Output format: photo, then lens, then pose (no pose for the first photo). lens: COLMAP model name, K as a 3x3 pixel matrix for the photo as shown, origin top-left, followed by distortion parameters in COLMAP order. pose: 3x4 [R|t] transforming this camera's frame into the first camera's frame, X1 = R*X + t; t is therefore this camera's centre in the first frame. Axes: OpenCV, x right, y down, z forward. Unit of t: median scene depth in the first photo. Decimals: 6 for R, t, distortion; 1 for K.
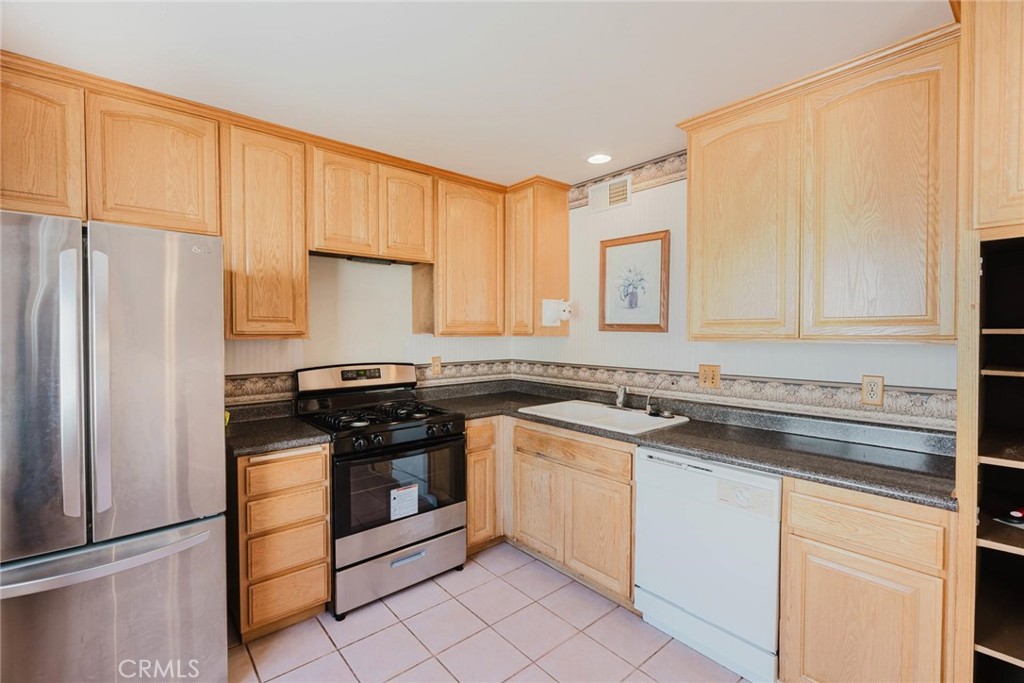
lens RADIAL K [[451.0, 0, 507.0], [0, 451.0, 342.1], [0, 0, 1]] dist [-0.011756, 0.001031]
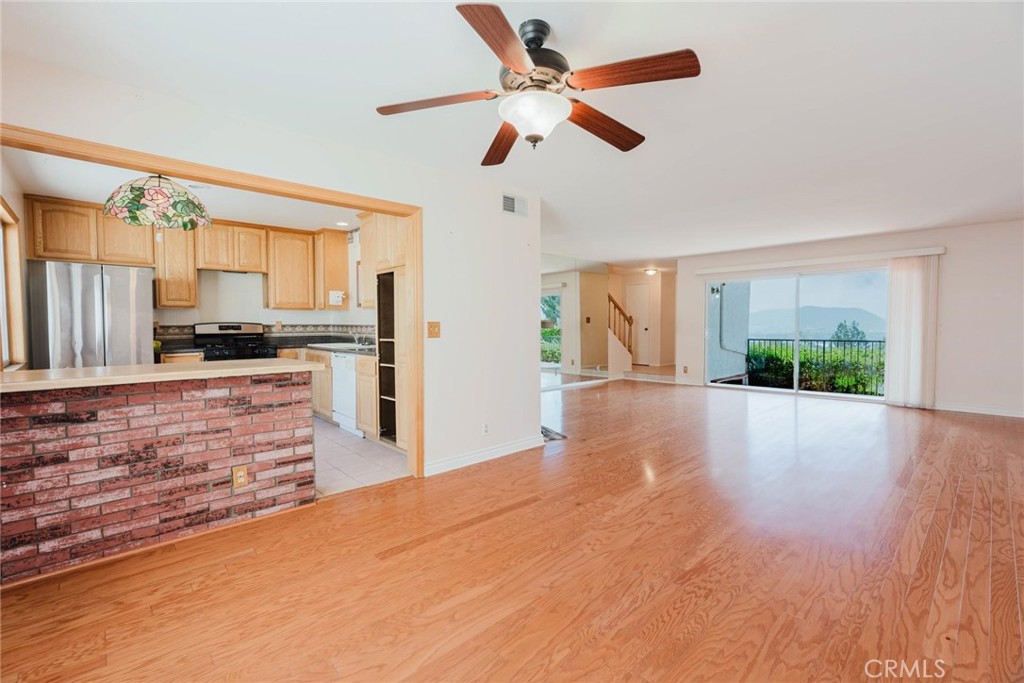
lens RADIAL K [[451.0, 0, 507.0], [0, 451.0, 342.1], [0, 0, 1]] dist [-0.011756, 0.001031]
pose [[0.999007, -0.002253, 0.044497, 0.832551], [0.001414, 0.999821, 0.018877, 0.099379], [-0.044531, -0.018795, 0.998831, -1.080496]]
